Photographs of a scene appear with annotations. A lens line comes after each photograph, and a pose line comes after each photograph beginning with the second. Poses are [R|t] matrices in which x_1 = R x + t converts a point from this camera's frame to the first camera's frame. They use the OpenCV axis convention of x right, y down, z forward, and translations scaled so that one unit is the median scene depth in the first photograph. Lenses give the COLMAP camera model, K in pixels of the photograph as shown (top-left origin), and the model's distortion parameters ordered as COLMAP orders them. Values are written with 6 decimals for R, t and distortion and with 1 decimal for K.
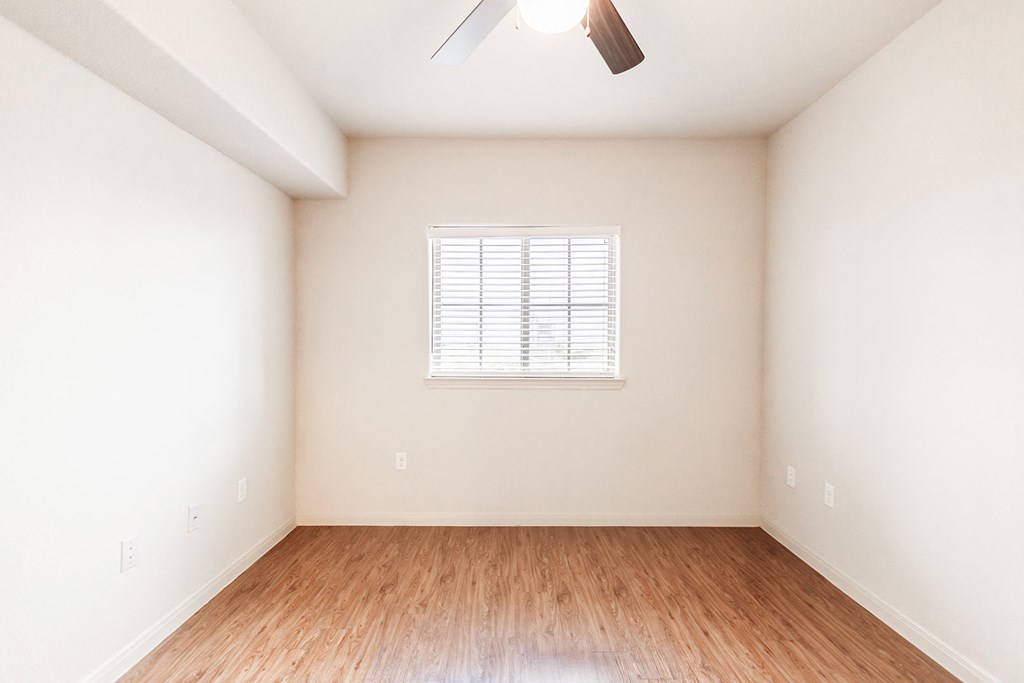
lens RADIAL K [[478.2, 0, 510.0], [0, 478.2, 358.7], [0, 0, 1]] dist [0.001520, 0.000062]
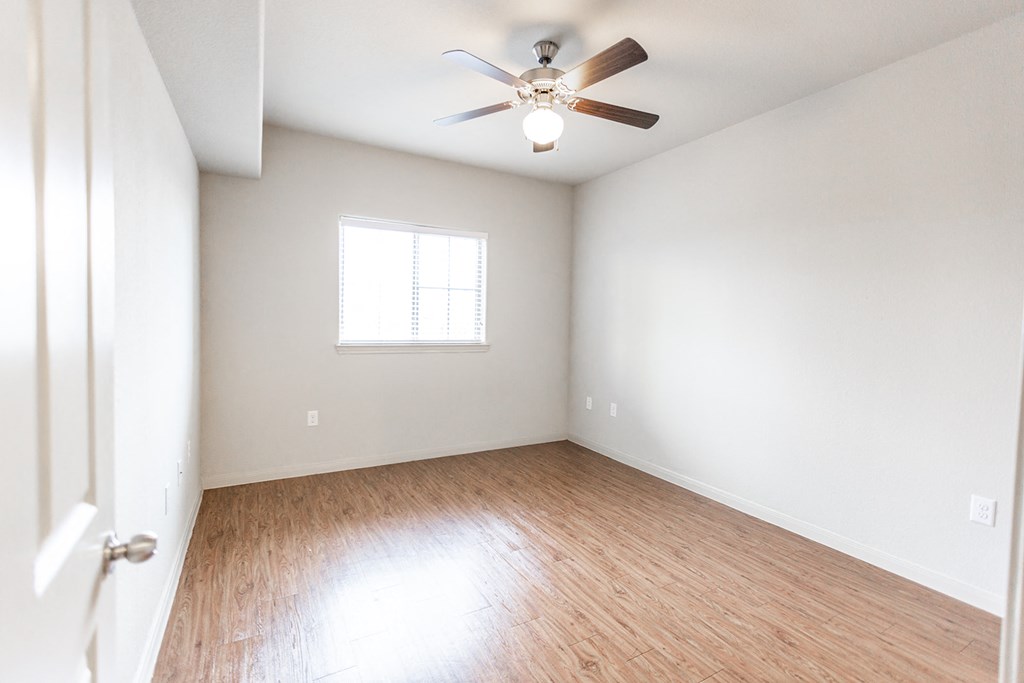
lens RADIAL K [[465.1, 0, 512.0], [0, 465.1, 341.5], [0, 0, 1]] dist [0.000890, -0.000071]
pose [[0.868573, -0.008590, 0.495487, -0.434289], [-0.002323, 0.999768, 0.021405, 0.006186], [-0.495556, -0.019743, 0.868351, -0.238092]]
